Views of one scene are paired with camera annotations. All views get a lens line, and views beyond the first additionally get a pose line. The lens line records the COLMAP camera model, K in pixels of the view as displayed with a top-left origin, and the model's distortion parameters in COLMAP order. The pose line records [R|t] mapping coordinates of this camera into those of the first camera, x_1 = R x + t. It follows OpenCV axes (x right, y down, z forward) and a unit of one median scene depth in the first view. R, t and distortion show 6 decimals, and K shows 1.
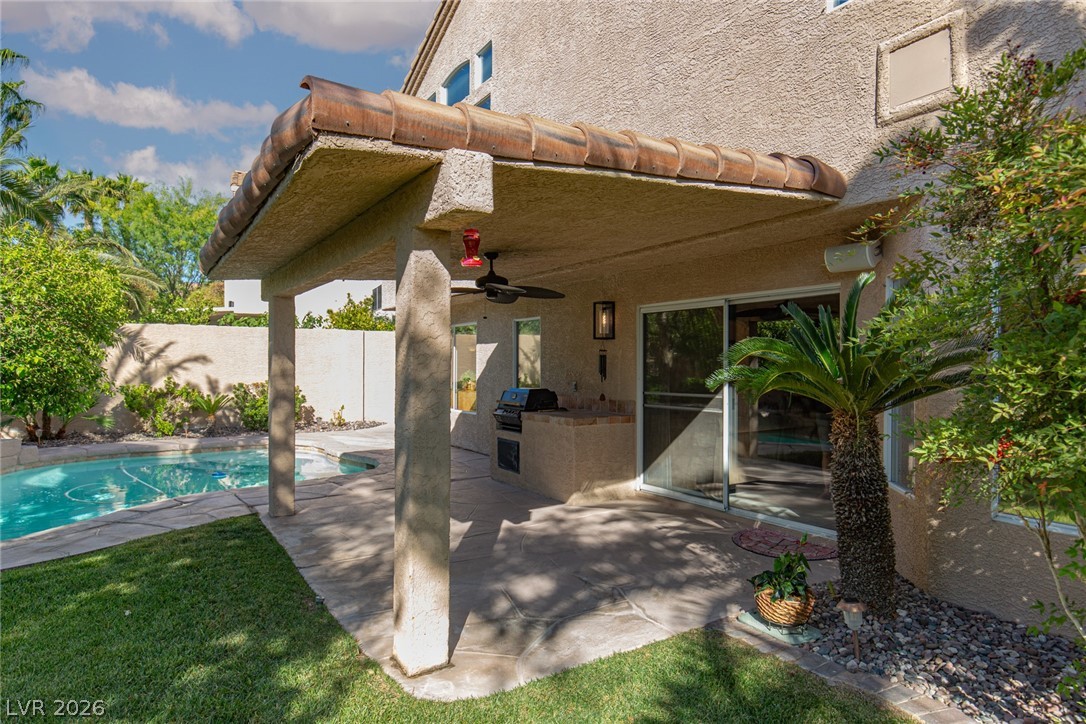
lens RADIAL K [[637.6, 0, 554.2], [0, 637.6, 359.5], [0, 0, 1]] dist [0.000352, 0.000200]
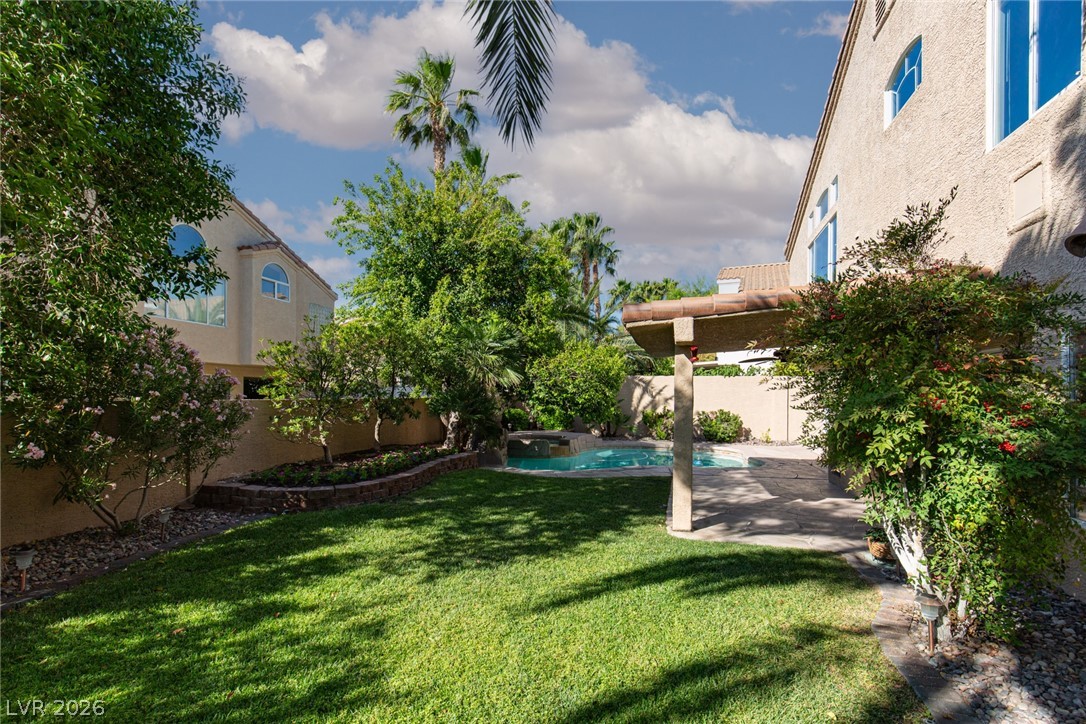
lens RADIAL K [[519.4, 0, 546.2], [0, 519.4, 376.7], [0, 0, 1]] dist [0.001593, 0.000057]
pose [[0.662547, -0.020328, -0.748744, 0.474557], [-0.005193, 0.999483, -0.031731, -0.010717], [0.749002, 0.024911, 0.662099, -0.347710]]
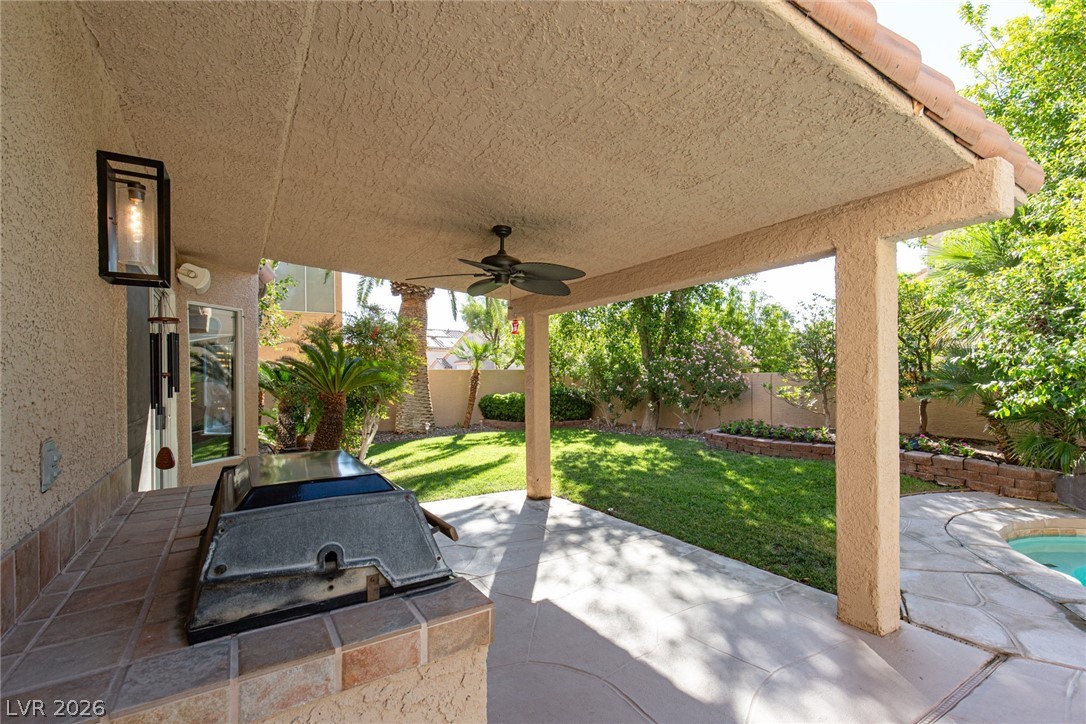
lens RADIAL K [[491.9, 0, 555.7], [0, 491.9, 368.3], [0, 0, 1]] dist [-0.001679, 0.007395]
pose [[-0.999908, 0.007156, 0.011521, -0.151284], [0.006951, 0.999818, -0.017770, 0.018336], [-0.011646, -0.017688, -0.999776, 1.465855]]
